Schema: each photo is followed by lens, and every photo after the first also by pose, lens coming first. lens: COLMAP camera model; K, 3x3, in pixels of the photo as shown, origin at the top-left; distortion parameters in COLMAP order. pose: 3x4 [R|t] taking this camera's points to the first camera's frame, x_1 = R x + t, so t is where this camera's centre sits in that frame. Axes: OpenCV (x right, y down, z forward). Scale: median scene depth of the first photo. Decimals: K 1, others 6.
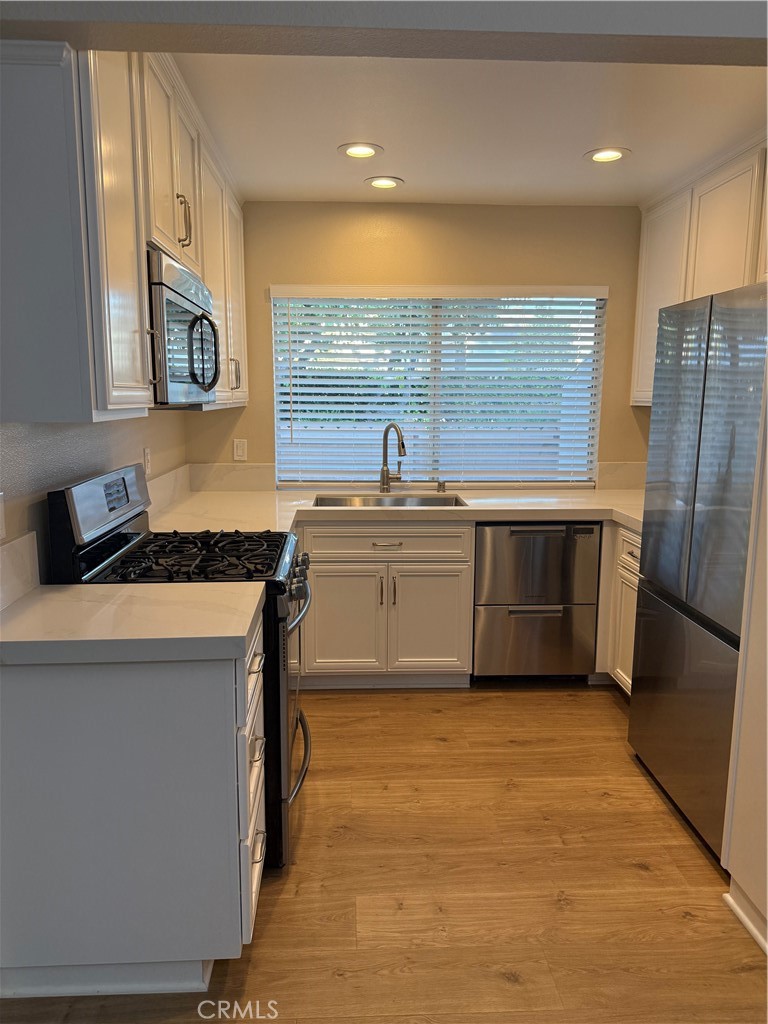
lens RADIAL K [[703.3, 0, 377.7], [0, 703.3, 508.9], [0, 0, 1]] dist [0.088503, -0.150683]
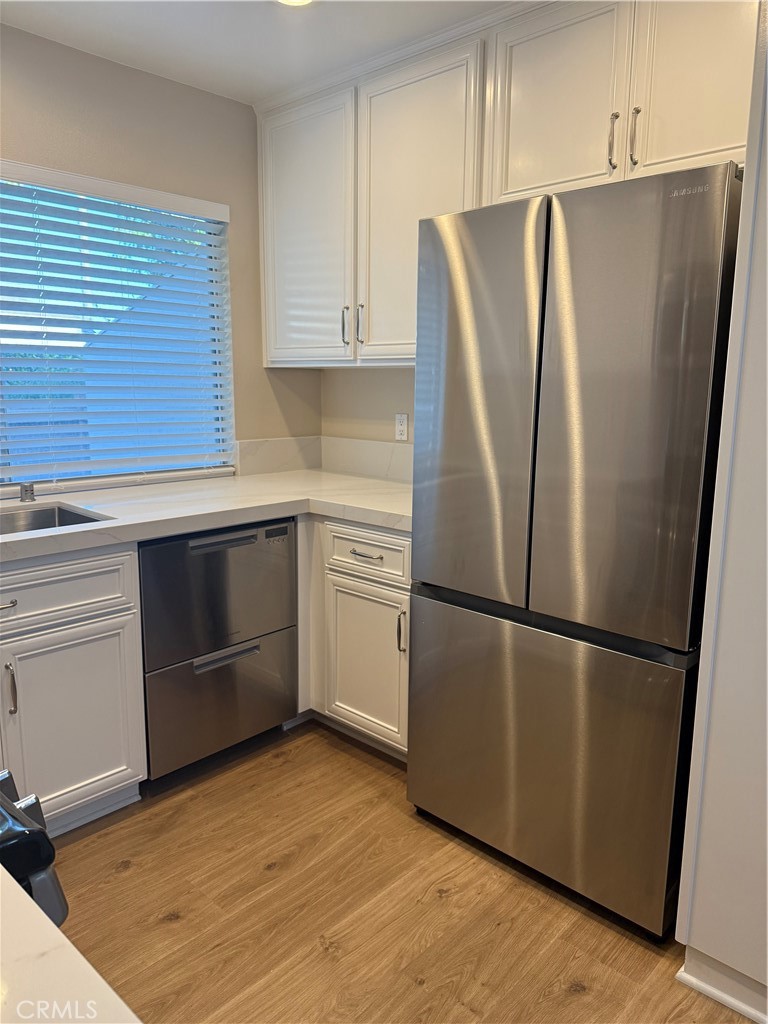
lens RADIAL K [[716.8, 0, 384.0], [0, 716.8, 512.0], [0, 0, 1]] dist [0.044972, -0.057648]
pose [[0.713089, -0.117778, 0.691109, -0.151537], [0.099391, 0.992814, 0.066642, -0.031289], [-0.693992, 0.021168, 0.719671, 0.417130]]
